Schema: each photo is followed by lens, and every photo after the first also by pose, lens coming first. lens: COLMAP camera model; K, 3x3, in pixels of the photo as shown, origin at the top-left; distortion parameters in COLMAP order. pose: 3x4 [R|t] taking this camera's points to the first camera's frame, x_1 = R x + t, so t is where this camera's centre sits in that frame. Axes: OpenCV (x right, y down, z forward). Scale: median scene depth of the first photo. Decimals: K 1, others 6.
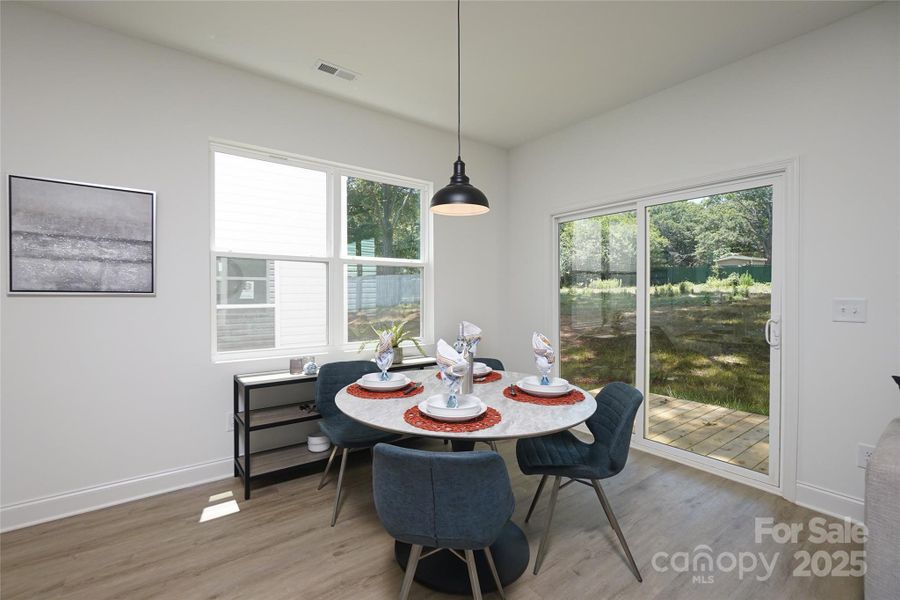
lens RADIAL K [[399.1, 0, 423.9], [0, 399.1, 298.6], [0, 0, 1]] dist [-0.000740, 0.000585]
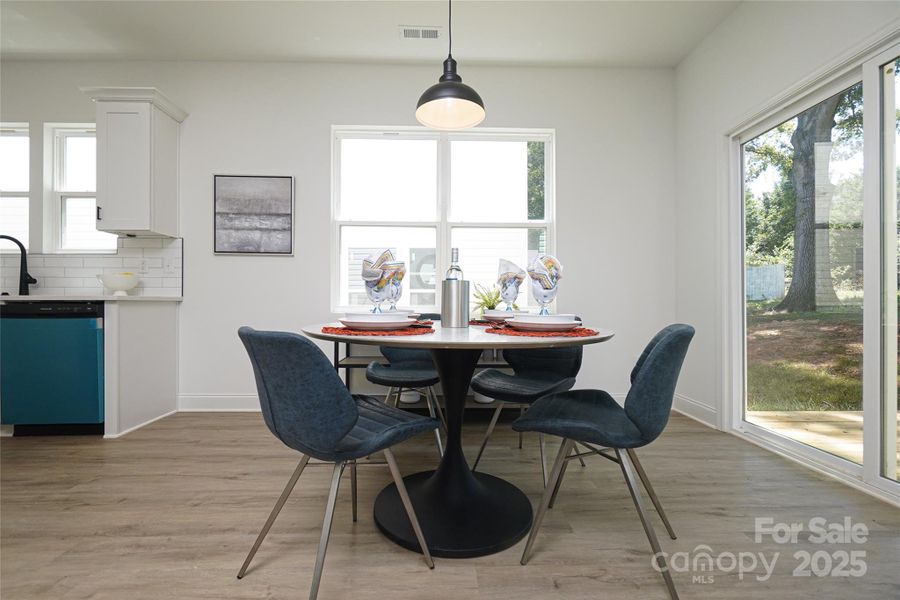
lens RADIAL K [[399.1, 0, 425.9], [0, 399.1, 300.8], [0, 0, 1]] dist [-0.000740, 0.000585]
pose [[0.825822, -0.001953, -0.563928, 0.432585], [-0.017459, 0.999426, -0.029028, 0.178414], [0.563661, 0.033817, 0.825314, 0.198158]]
